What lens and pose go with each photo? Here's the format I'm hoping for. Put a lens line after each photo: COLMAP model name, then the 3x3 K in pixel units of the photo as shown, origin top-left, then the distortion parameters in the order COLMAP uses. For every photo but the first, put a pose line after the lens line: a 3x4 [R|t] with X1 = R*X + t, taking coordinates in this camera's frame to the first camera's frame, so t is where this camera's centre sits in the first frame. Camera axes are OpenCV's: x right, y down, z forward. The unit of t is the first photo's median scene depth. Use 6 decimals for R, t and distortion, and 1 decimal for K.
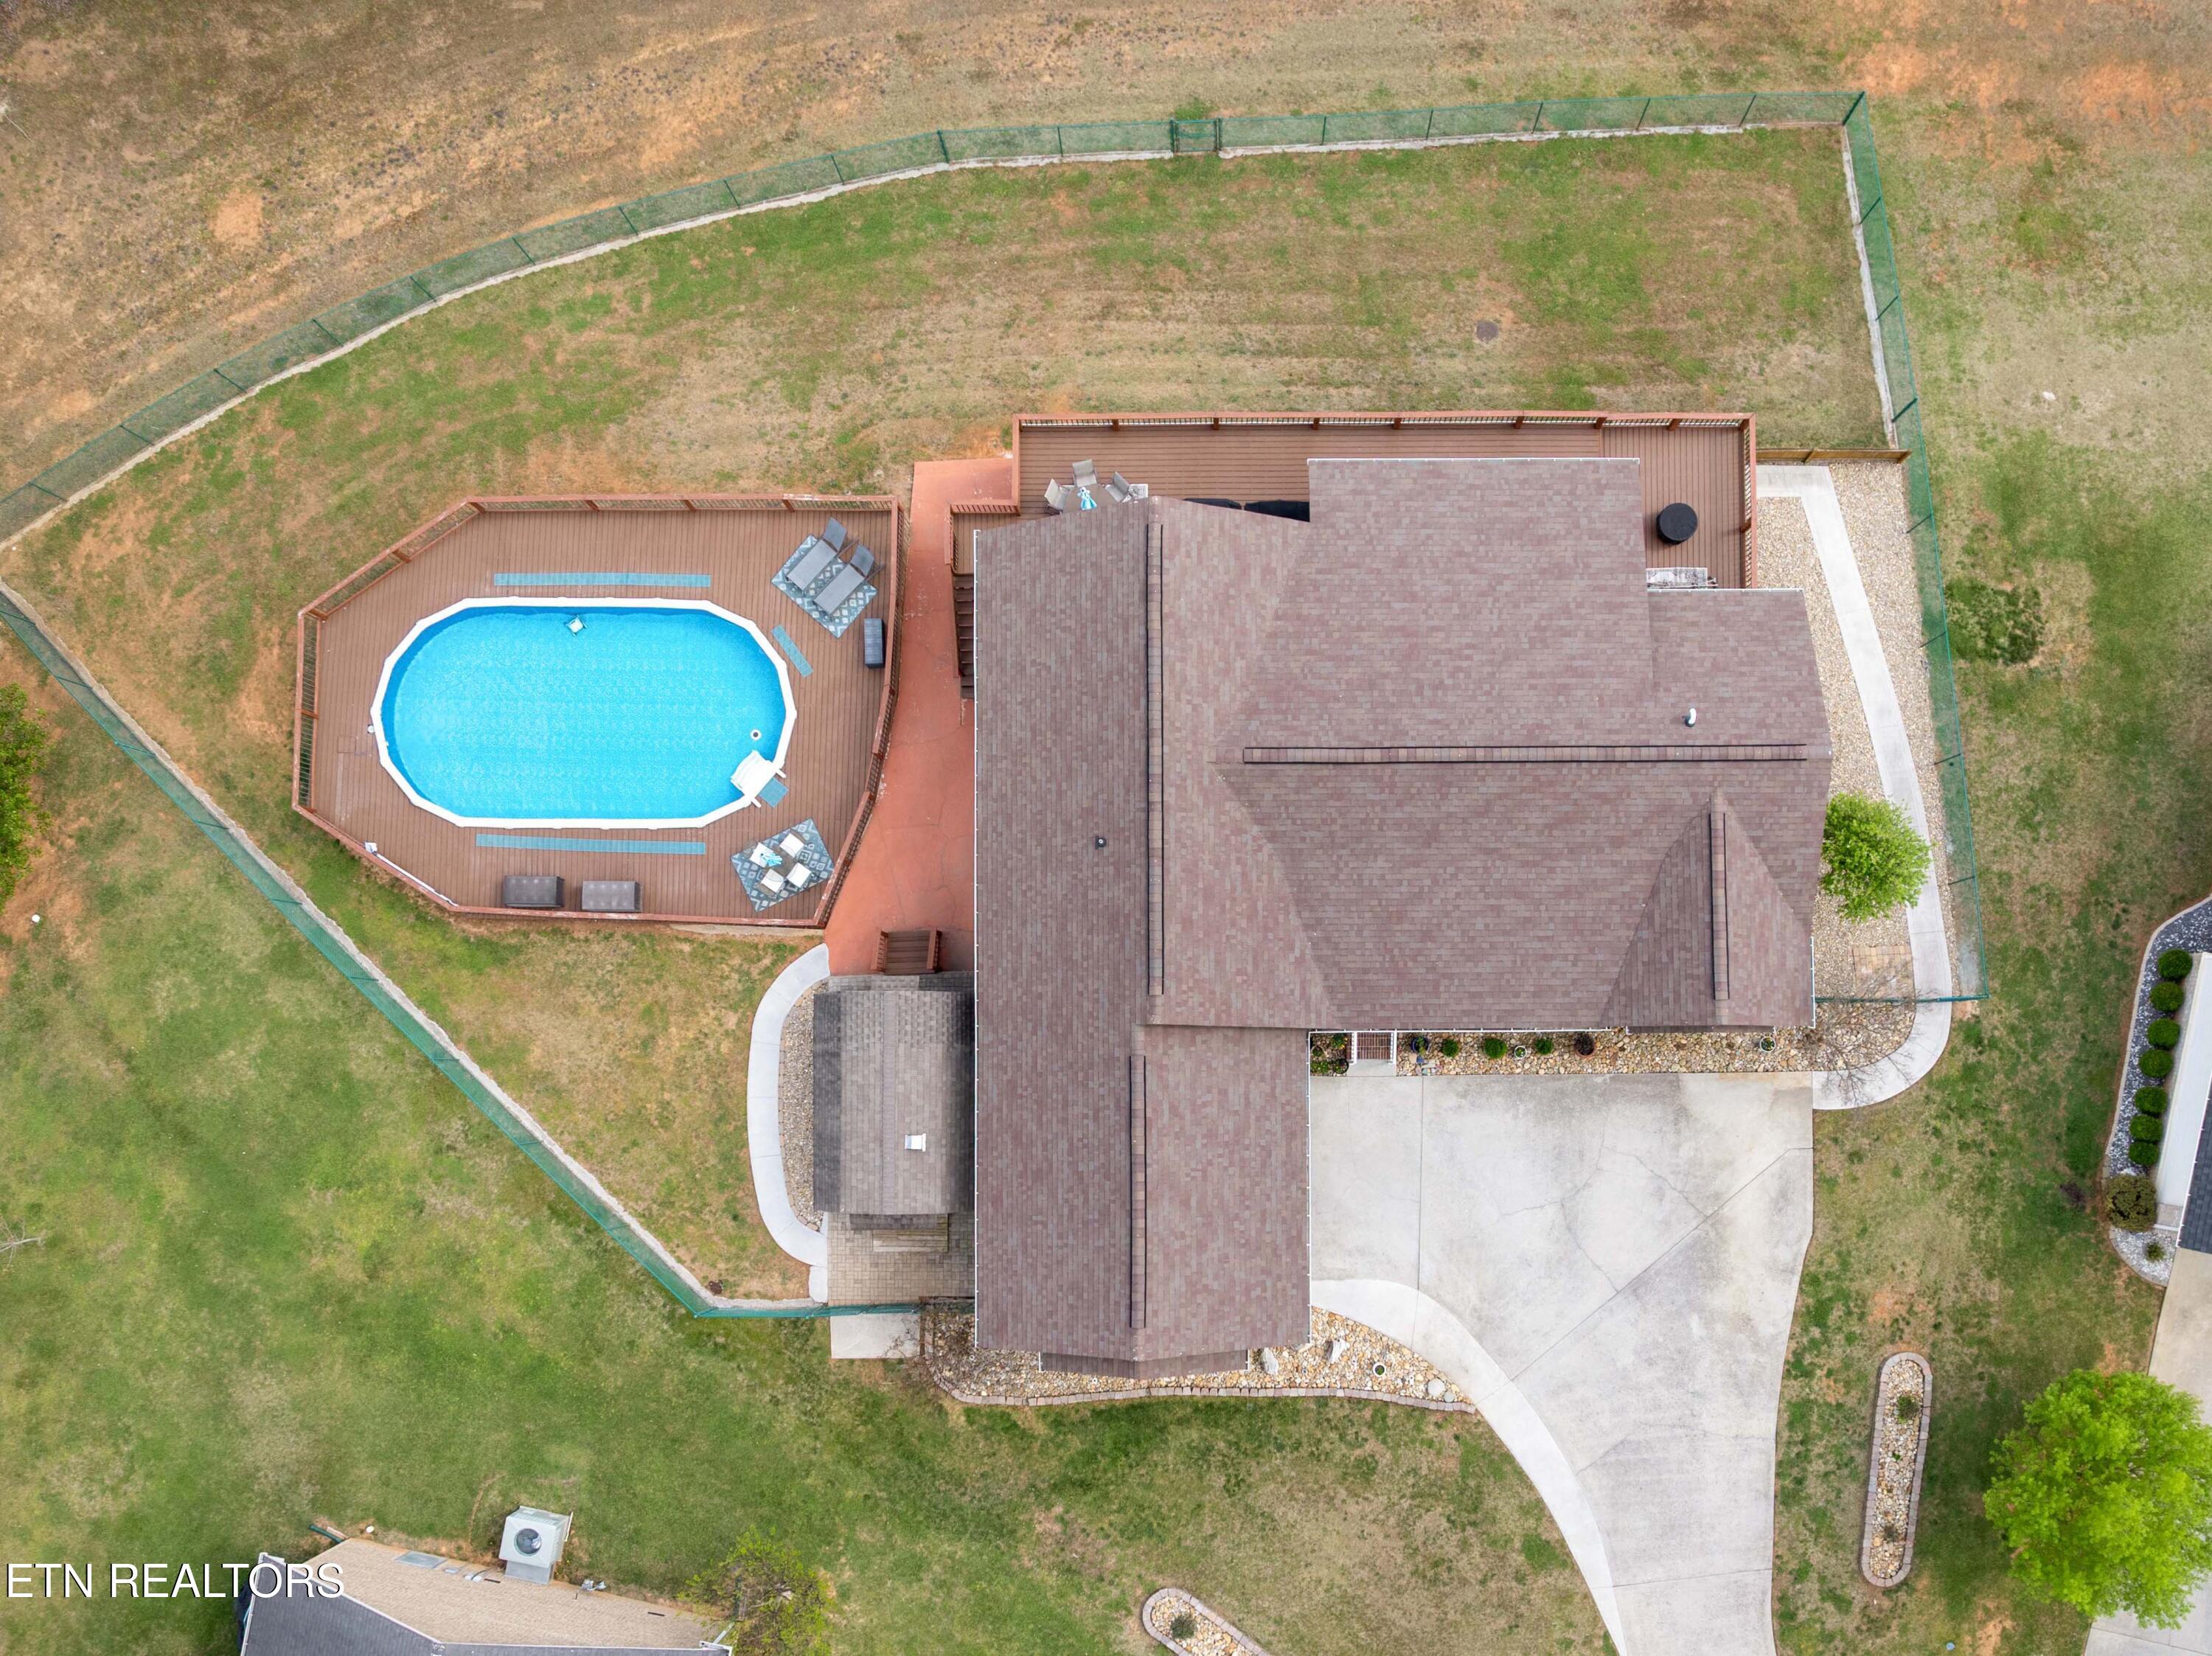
lens RADIAL K [[1971.9, 0, 1216.6], [0, 1971.9, 996.0], [0, 0, 1]] dist [-0.028979, -0.022149]
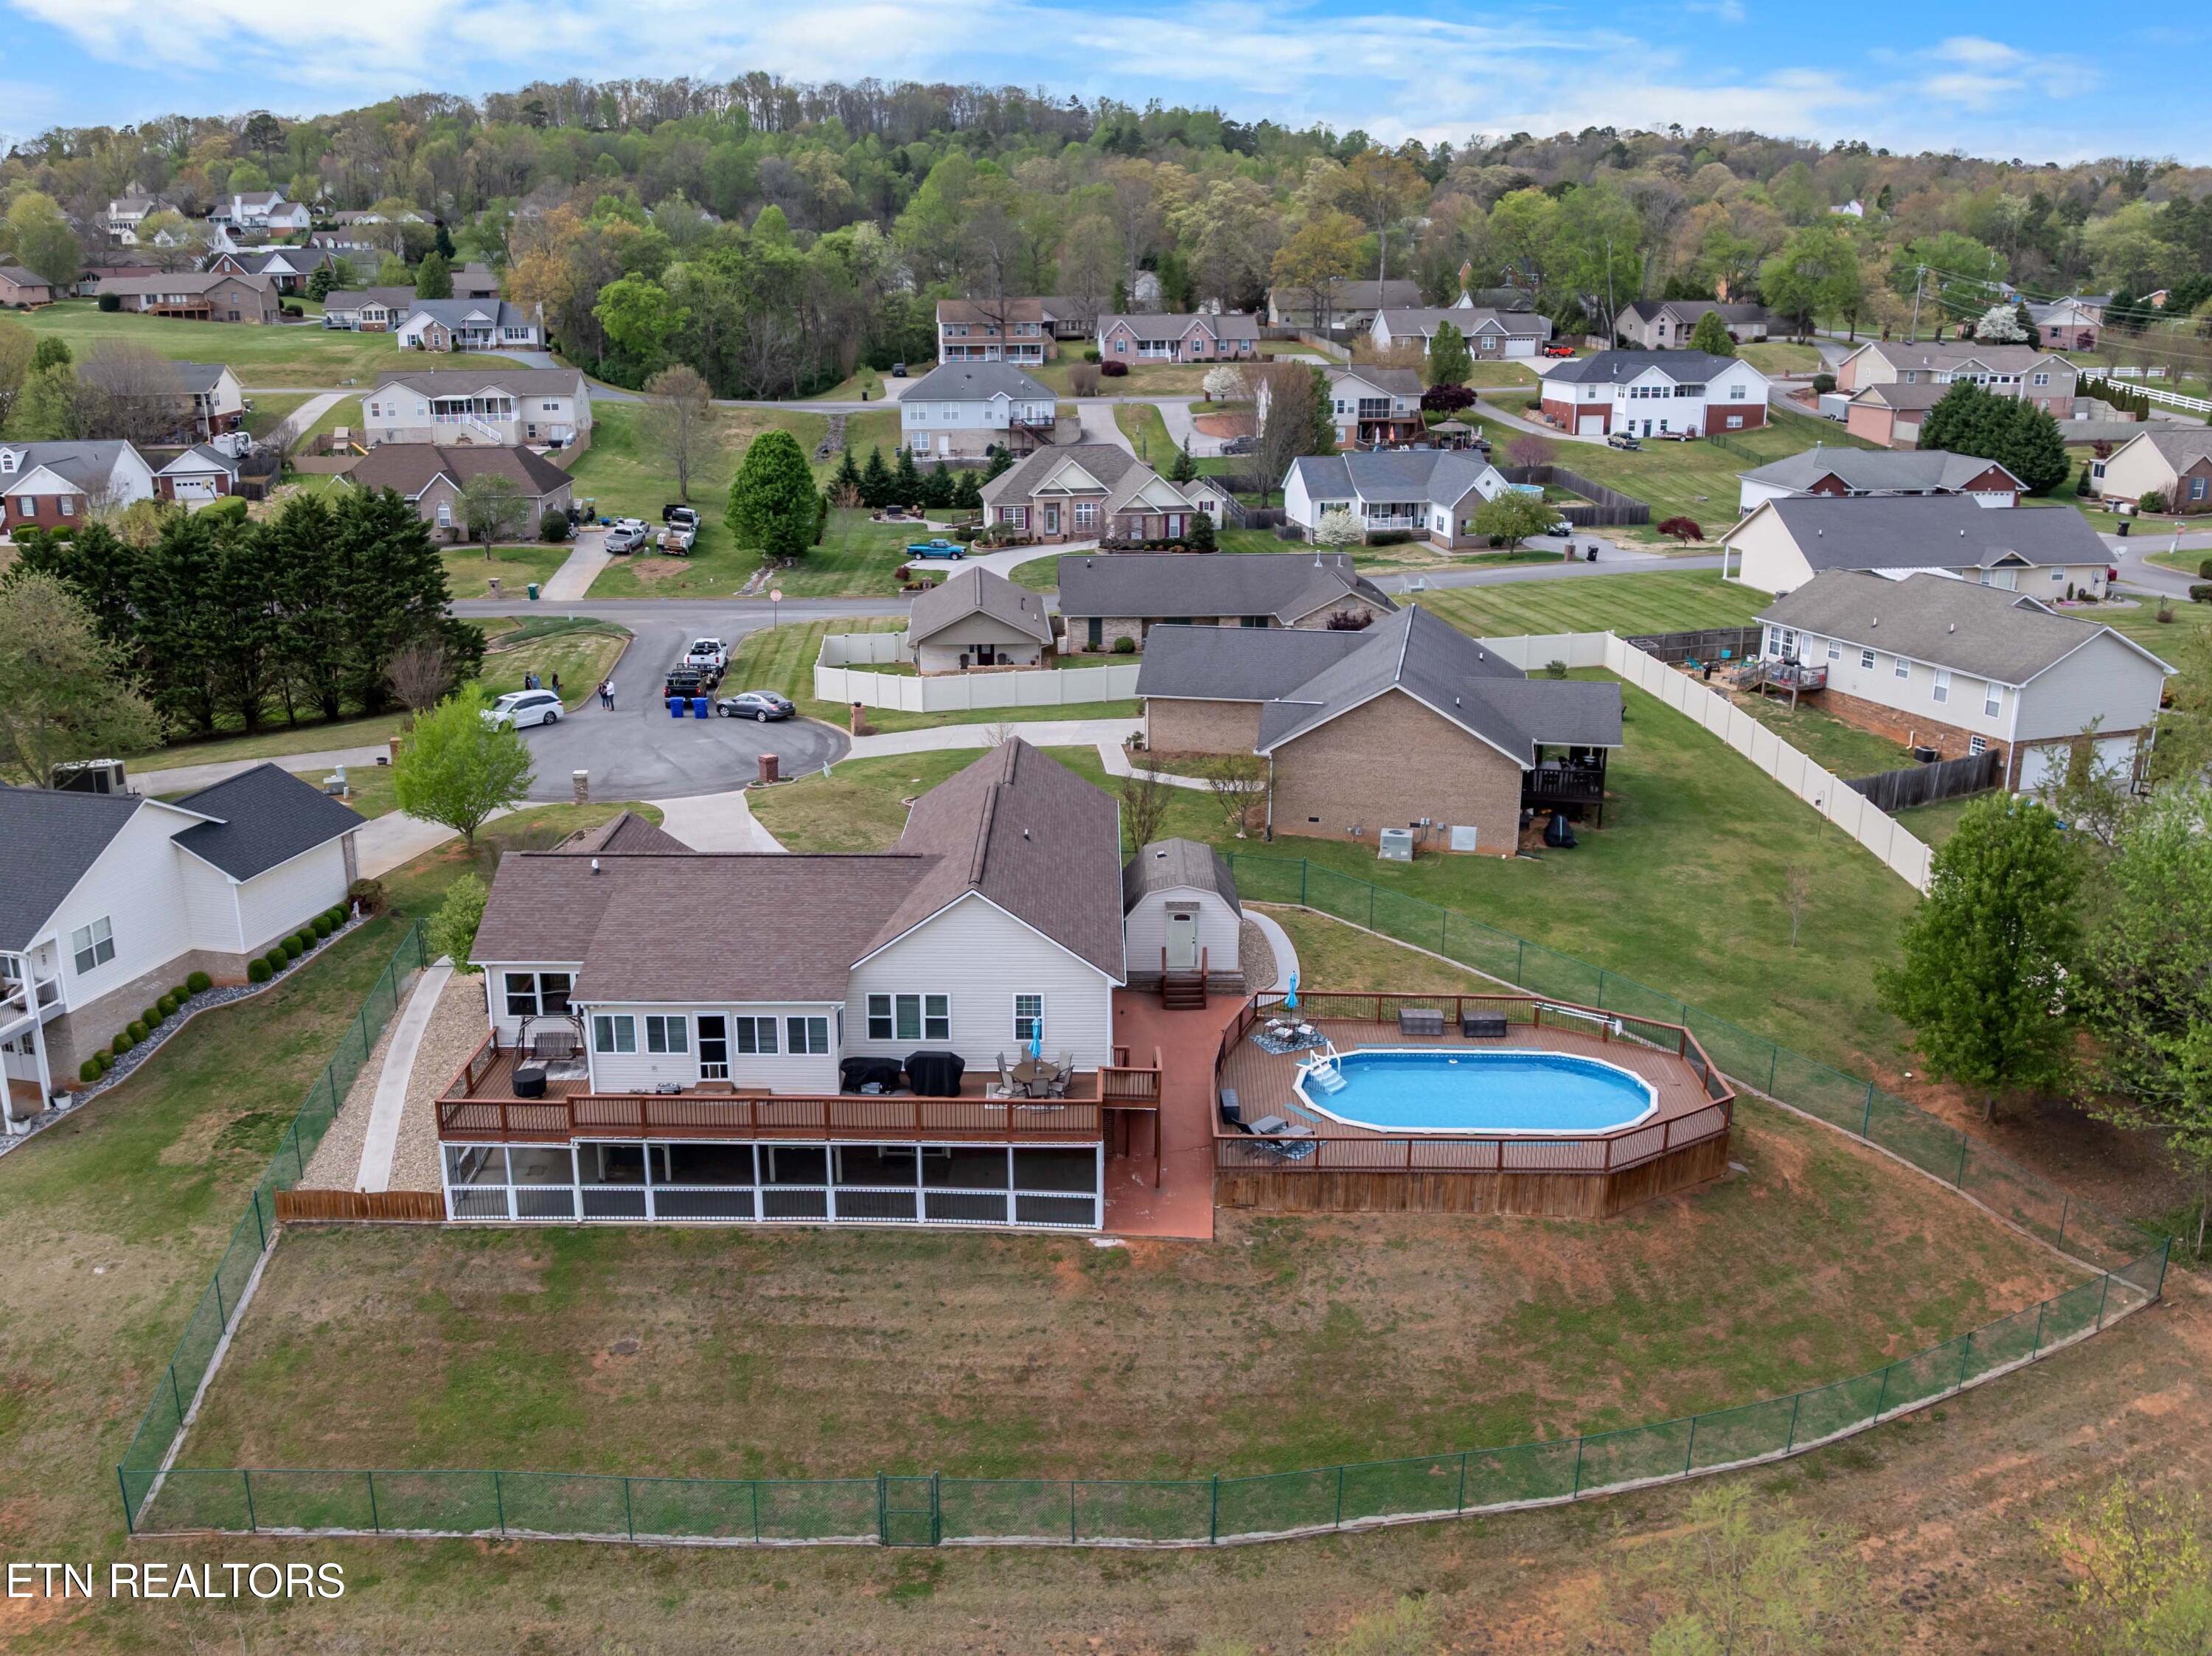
lens RADIAL K [[1912.7, 0, 1017.4], [0, 1912.7, 831.1], [0, 0, 1]] dist [-0.028633, -0.026755]
pose [[-0.998985, -0.001782, 0.045004, -0.095435], [0.043970, -0.255047, 0.965928, -1.184857], [0.009757, 0.966927, 0.254867, 0.534879]]
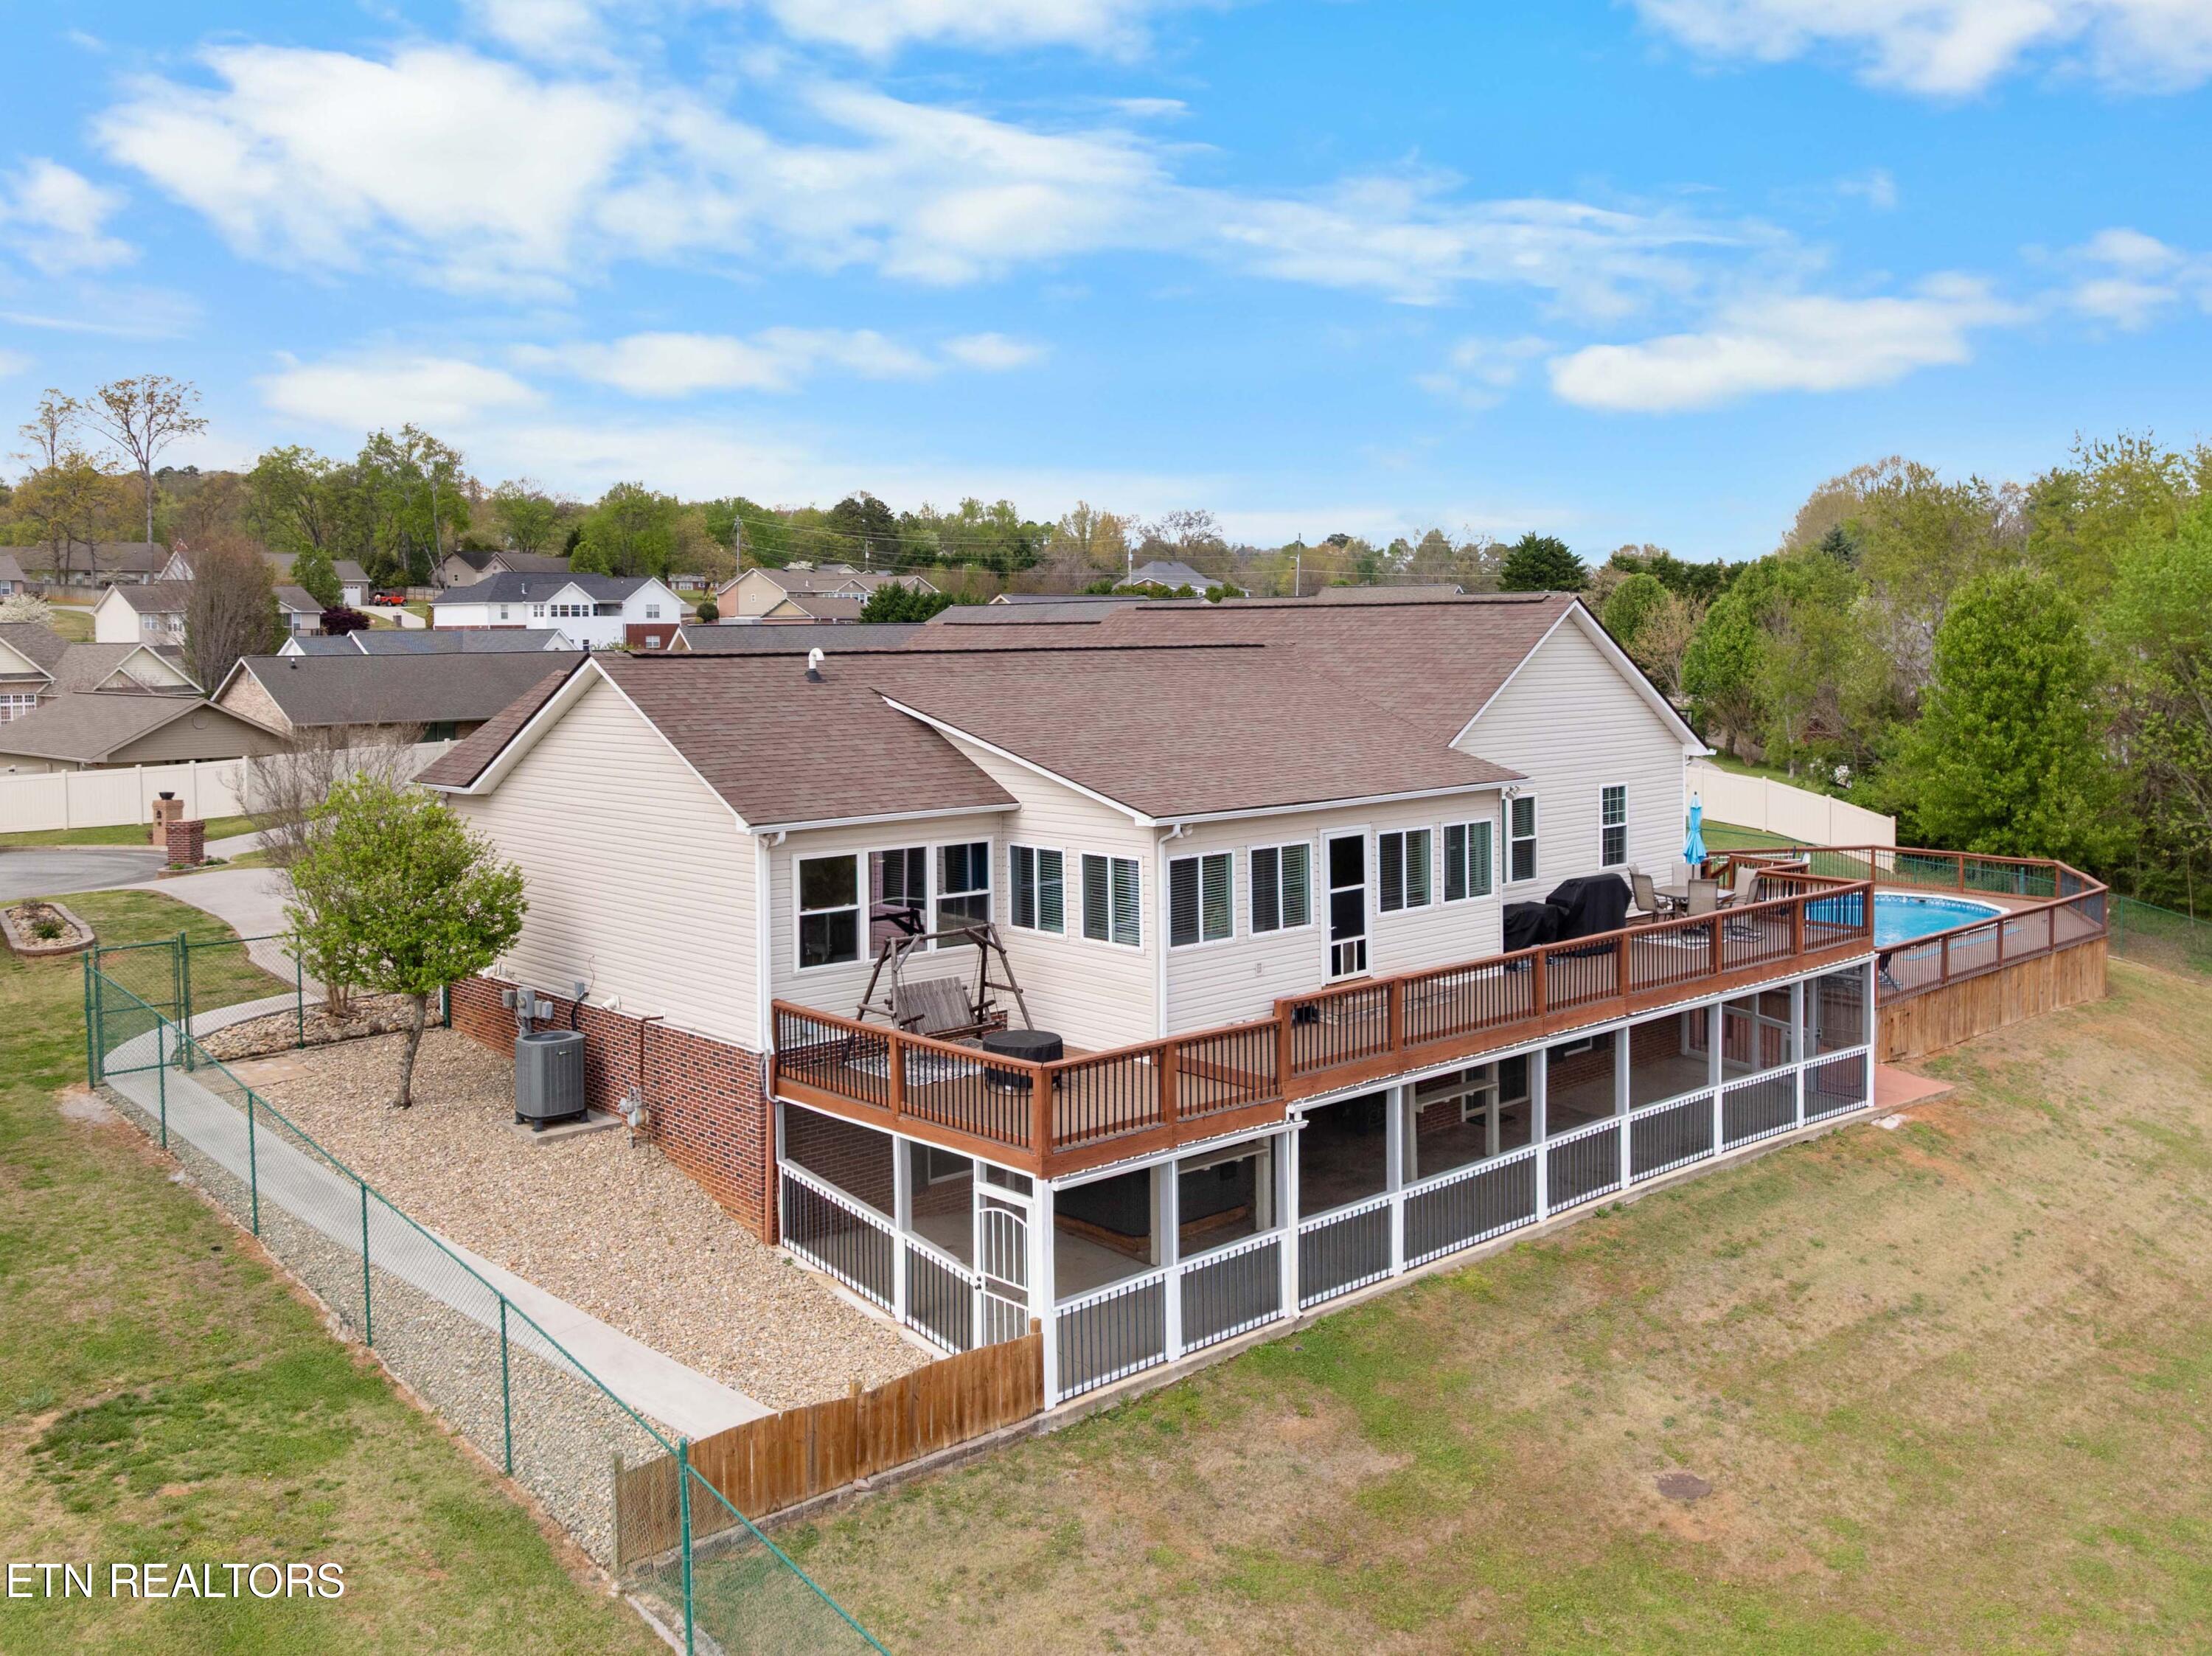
lens RADIAL K [[1950.5, 0, 1186.7], [0, 1950.5, 667.0], [0, 0, 1]] dist [-0.041635, -0.000877]
pose [[-0.725932, 0.023626, -0.687361, 0.495852], [-0.686866, 0.026240, 0.726310, -0.576707], [0.035196, 0.999376, -0.002821, 0.844101]]
